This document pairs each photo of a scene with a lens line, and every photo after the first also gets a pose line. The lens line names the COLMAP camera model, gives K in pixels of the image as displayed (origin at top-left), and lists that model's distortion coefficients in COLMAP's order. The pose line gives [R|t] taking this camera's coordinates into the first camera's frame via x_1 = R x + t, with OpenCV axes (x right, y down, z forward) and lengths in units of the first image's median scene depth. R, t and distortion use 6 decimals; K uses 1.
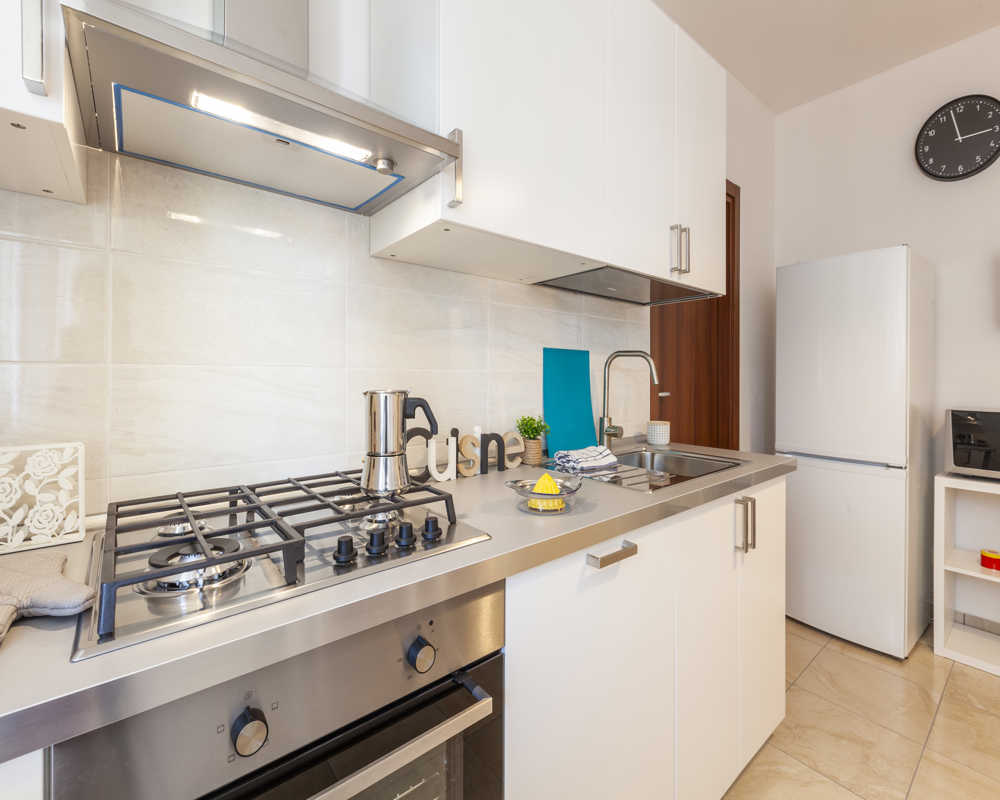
lens RADIAL K [[449.8, 0, 500.7], [0, 449.8, 376.4], [0, 0, 1]] dist [-0.000769, -0.000020]
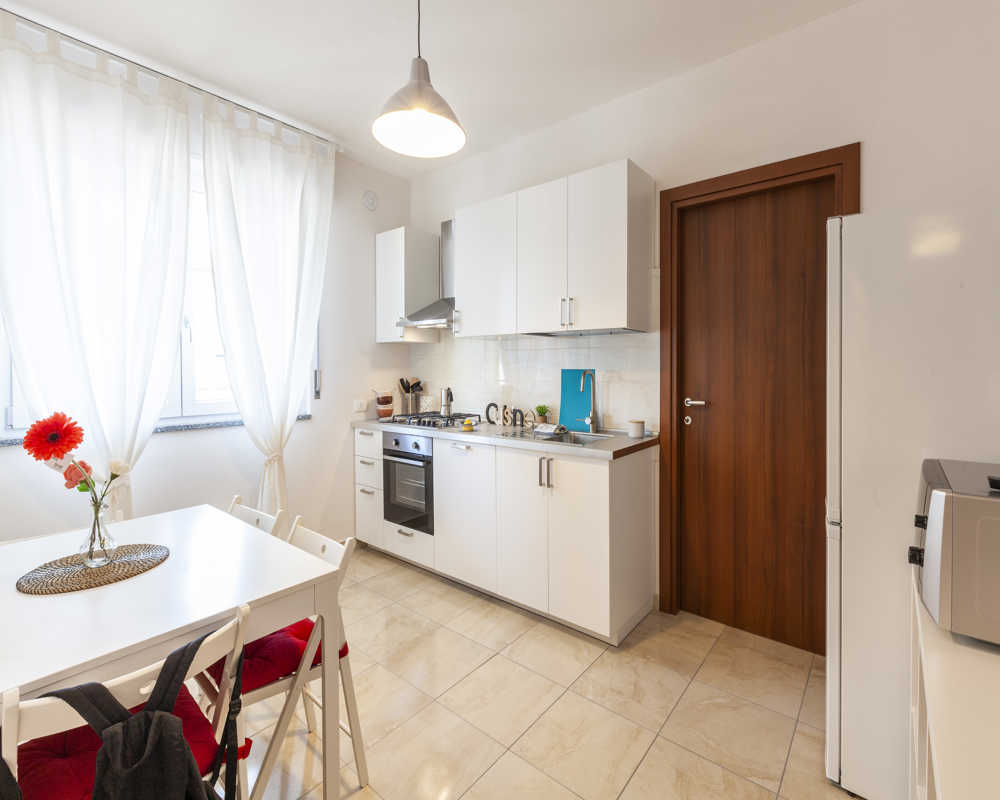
lens RADIAL K [[460.6, 0, 510.2], [0, 460.6, 374.0], [0, 0, 1]] dist [0.001463, -0.000660]
pose [[0.194494, 0.005600, -0.980888, 2.103998], [0.007681, 0.999944, 0.007232, -0.066077], [0.980874, -0.008940, 0.194441, 0.475997]]
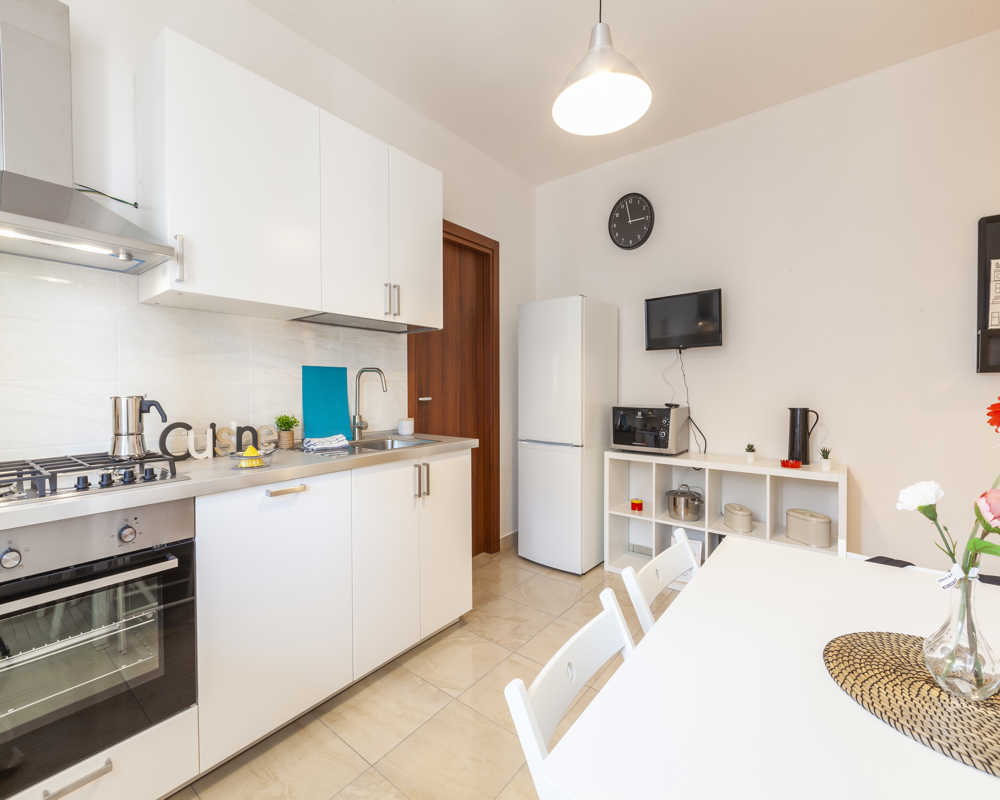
lens RADIAL K [[450.3, 0, 496.3], [0, 450.3, 392.1], [0, 0, 1]] dist [-0.001172, -0.000625]
pose [[0.978256, -0.009922, 0.207165, 0.433062], [0.006975, 0.999864, 0.014948, 0.001232], [-0.207285, -0.013178, 0.978192, -0.529658]]
